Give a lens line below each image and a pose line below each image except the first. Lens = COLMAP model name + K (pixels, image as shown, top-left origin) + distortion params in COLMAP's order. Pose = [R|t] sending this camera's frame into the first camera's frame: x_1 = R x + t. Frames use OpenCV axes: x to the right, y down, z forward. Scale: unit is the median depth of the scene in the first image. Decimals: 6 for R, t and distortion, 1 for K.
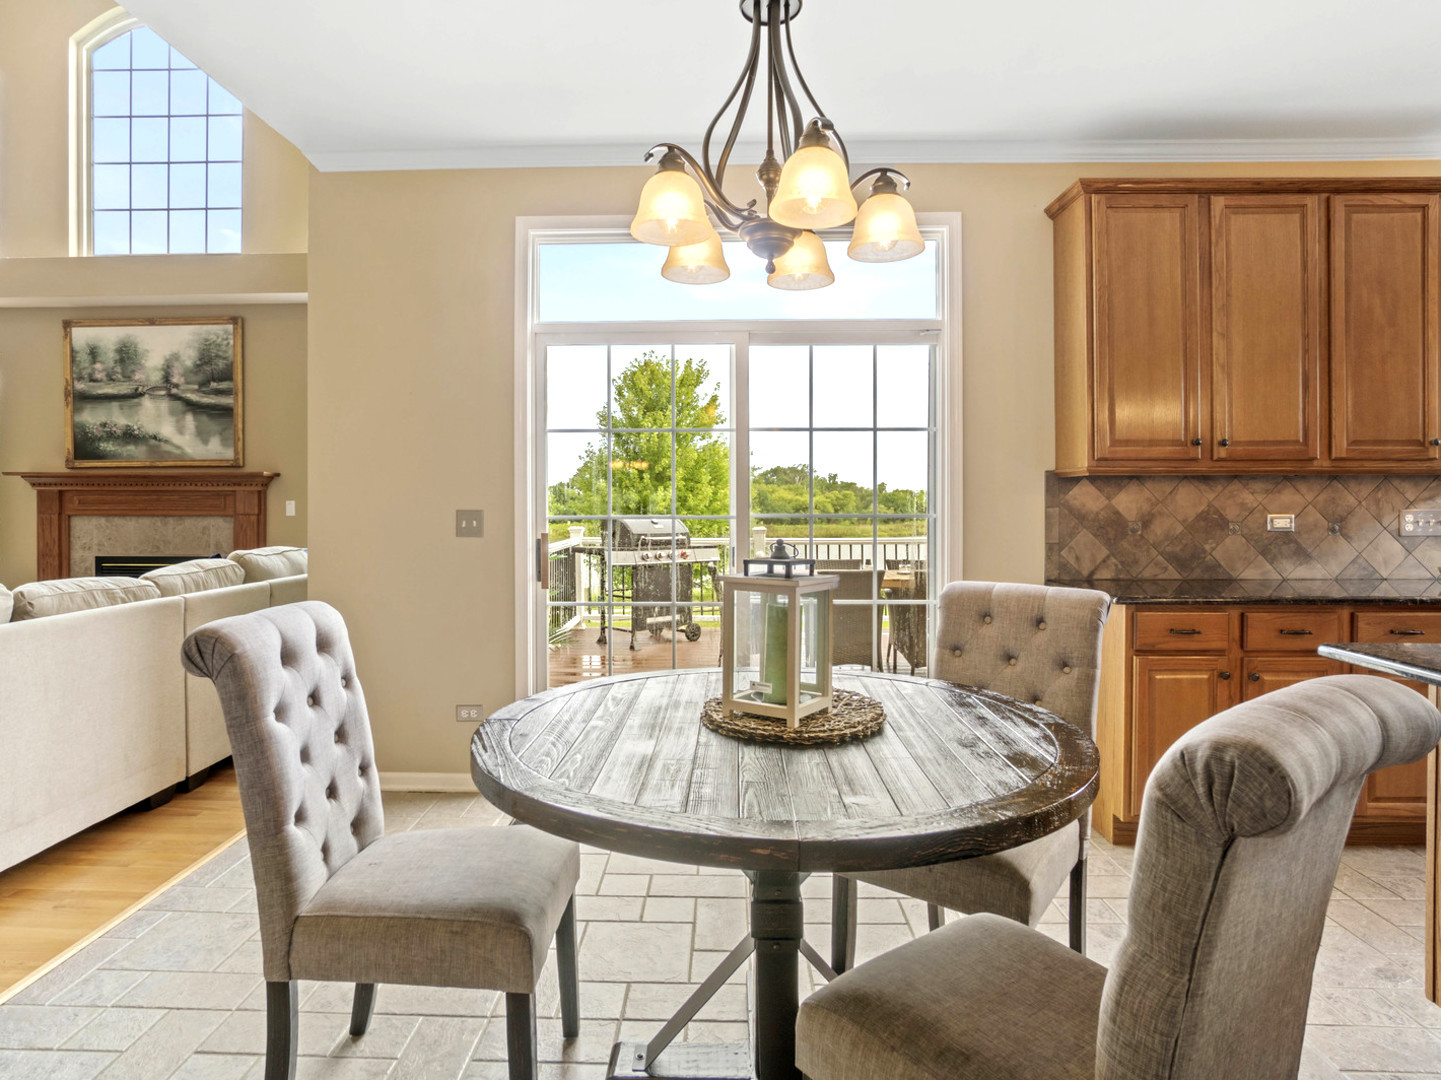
lens RADIAL K [[806.0, 0, 730.0], [0, 806.0, 508.7], [0, 0, 1]] dist [-0.033845, 0.011971]
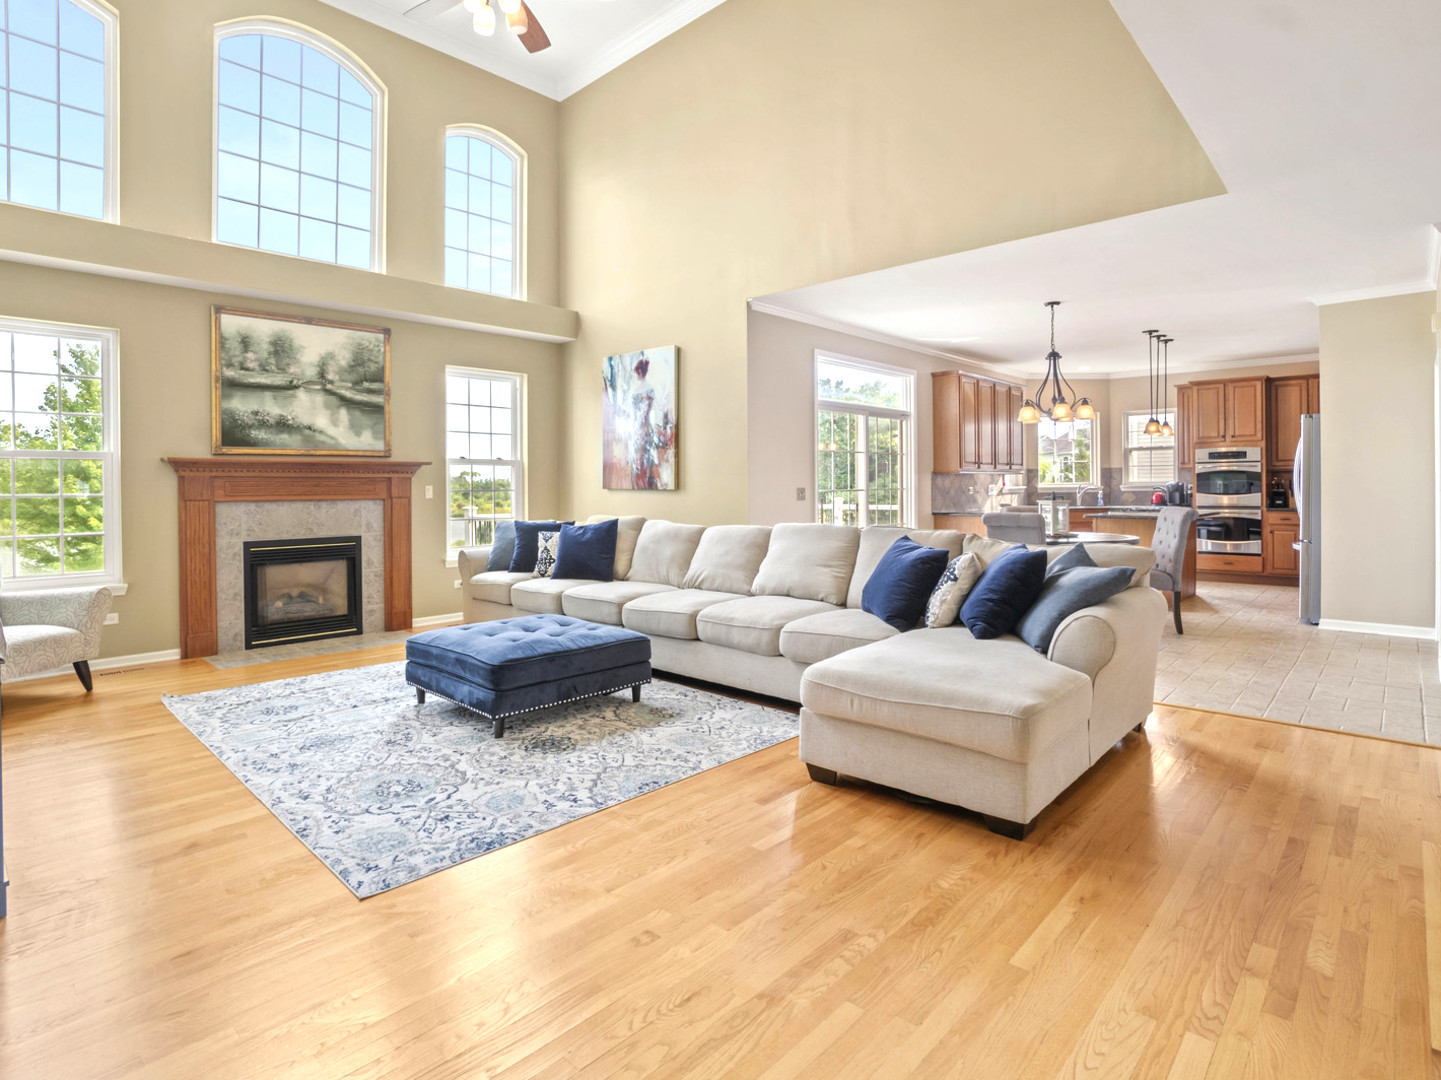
lens RADIAL K [[778.1, 0, 706.4], [0, 778.1, 486.0], [0, 0, 1]] dist [-0.026204, 0.009255]
pose [[0.680134, -0.004711, 0.733073, -1.552296], [0.012618, 0.999906, -0.005282, 0.002096], [-0.732979, 0.012843, 0.680130, -0.150302]]
